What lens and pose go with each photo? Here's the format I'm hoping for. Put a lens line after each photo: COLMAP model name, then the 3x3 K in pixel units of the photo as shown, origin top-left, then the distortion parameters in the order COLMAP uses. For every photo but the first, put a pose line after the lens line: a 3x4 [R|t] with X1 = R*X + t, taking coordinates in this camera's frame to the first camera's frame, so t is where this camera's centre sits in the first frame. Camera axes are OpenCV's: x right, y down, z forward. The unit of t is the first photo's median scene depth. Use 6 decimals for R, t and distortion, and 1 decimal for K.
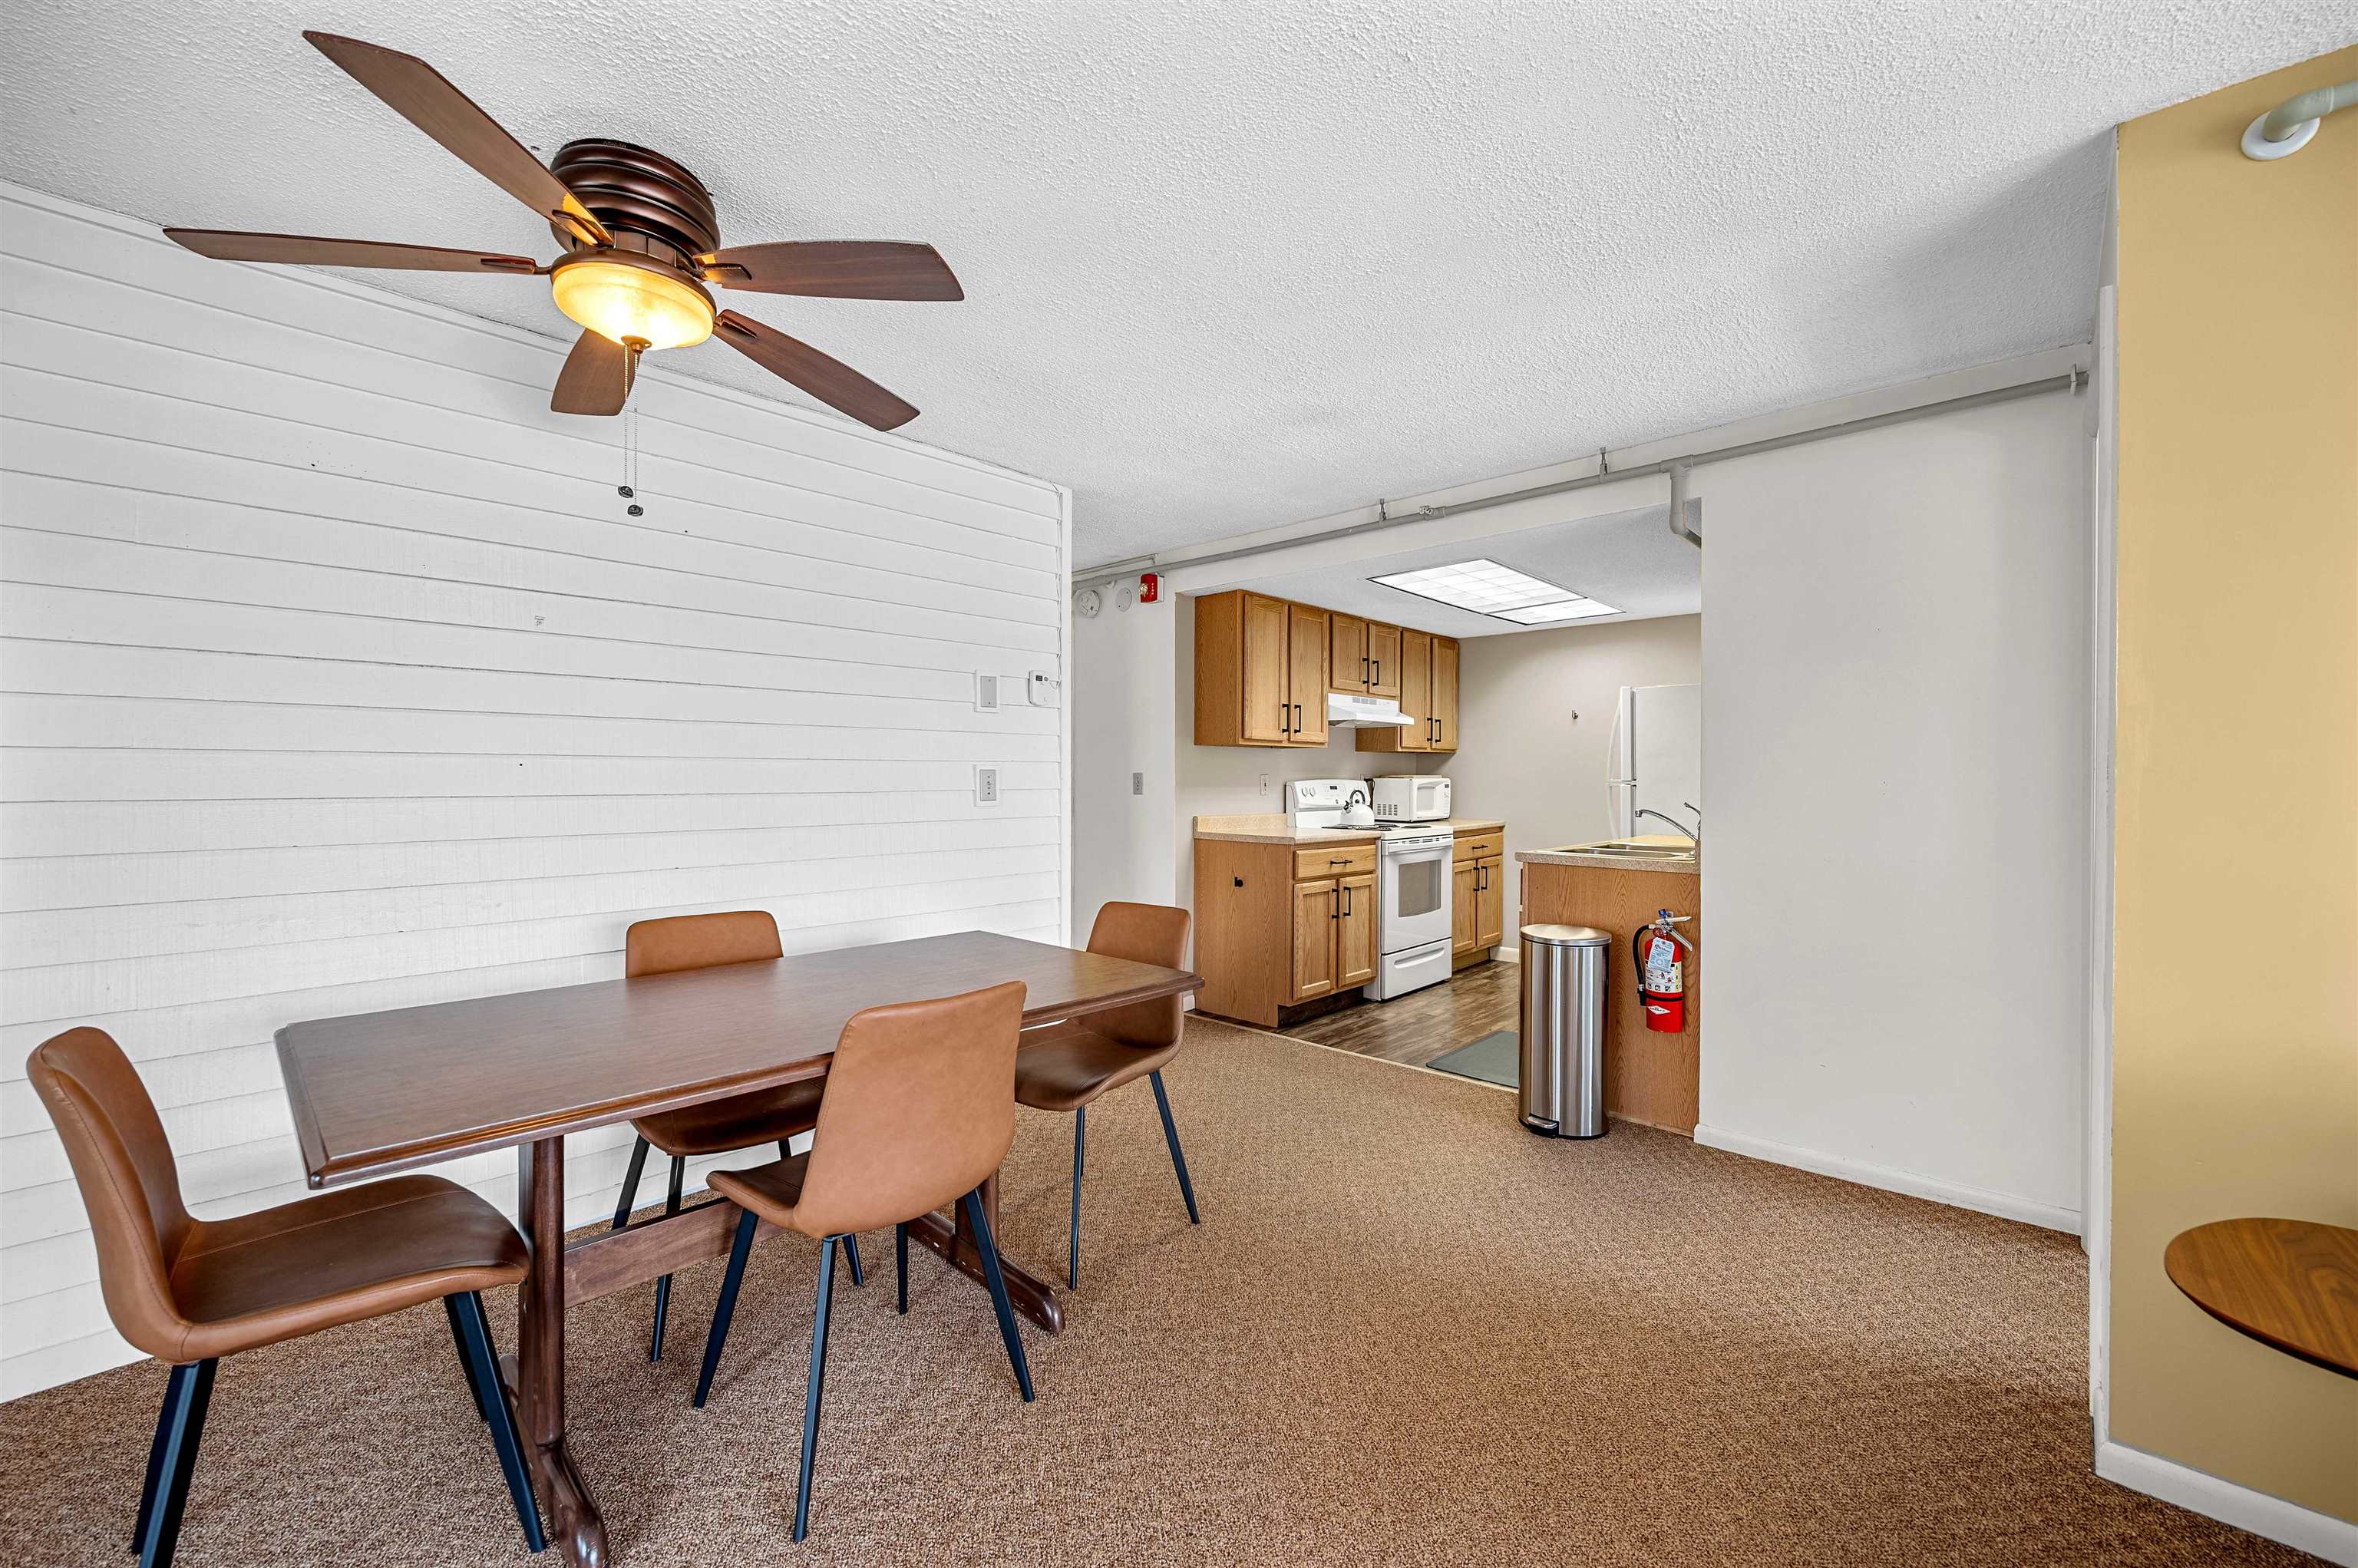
lens RADIAL K [[942.1, 0, 1179.0], [0, 942.1, 784.0], [0, 0, 1]] dist [0.000714, -0.000649]
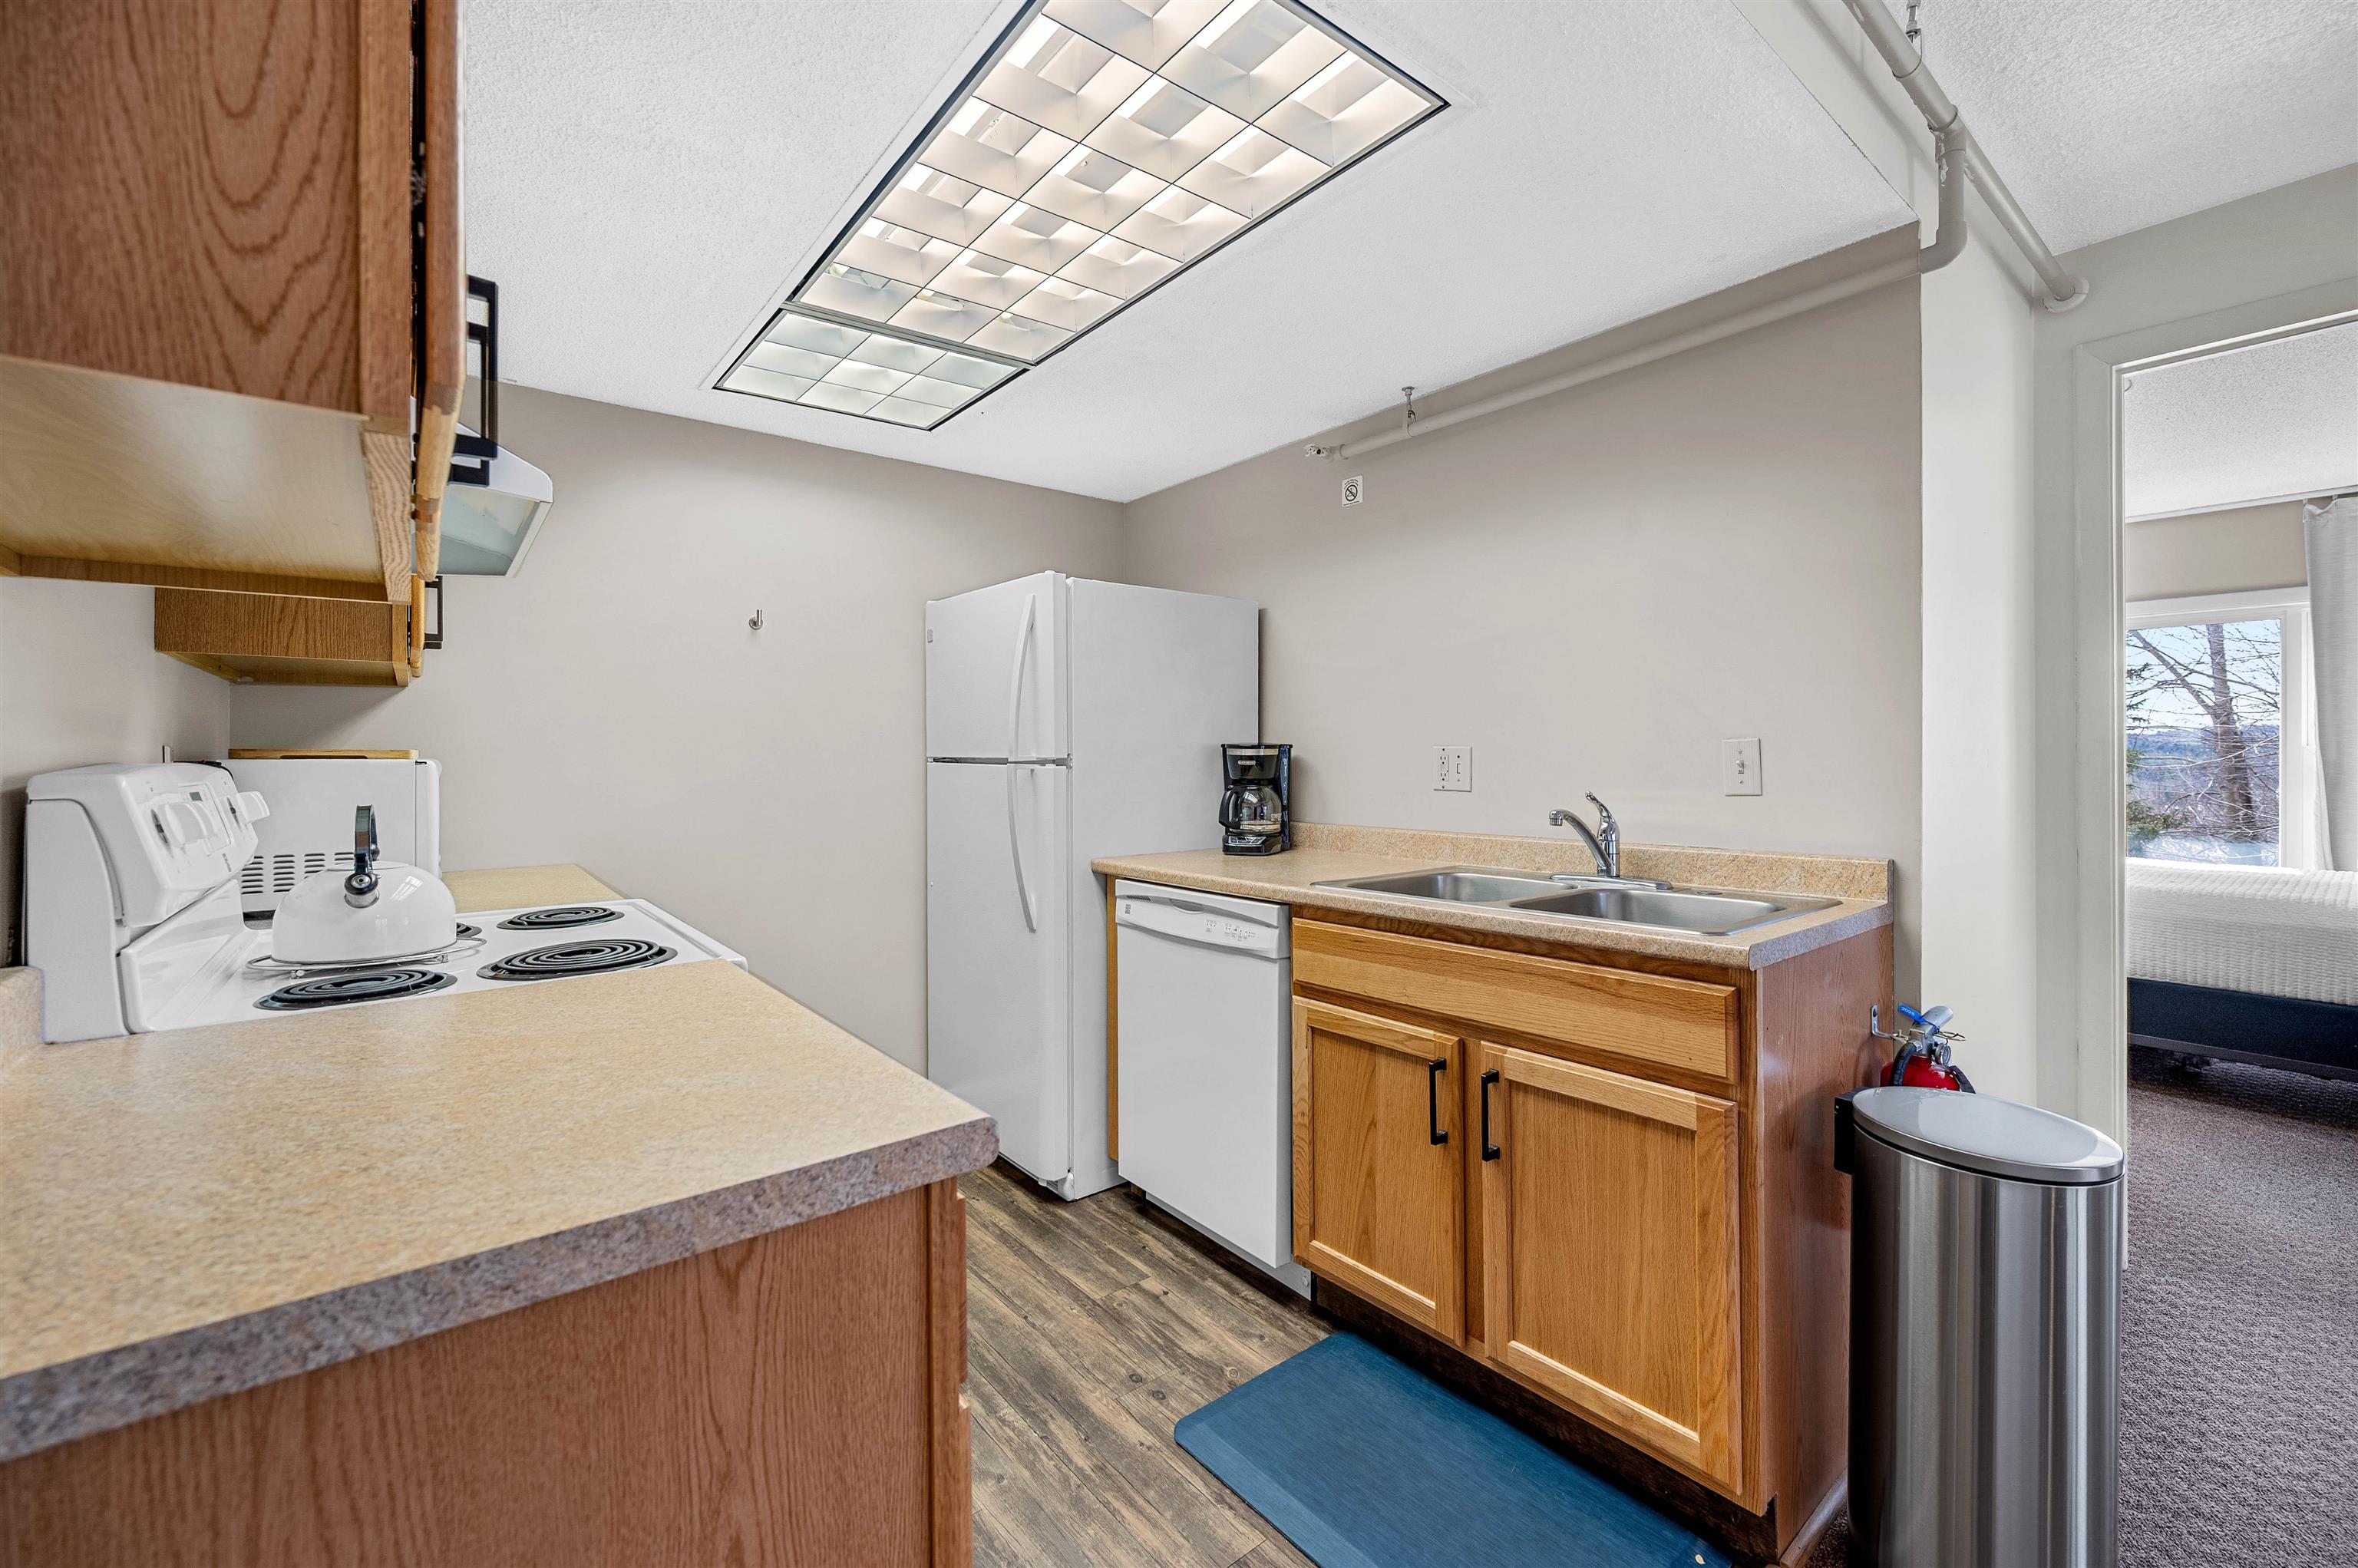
lens RADIAL K [[942.1, 0, 1179.0], [0, 942.1, 784.0], [0, 0, 1]] dist [0.000714, -0.000649]
pose [[-0.132293, 0.012957, -0.991126, 0.489072], [-0.006012, 0.999886, 0.013874, 0.013292], [0.991192, 0.007794, -0.132200, 0.945351]]
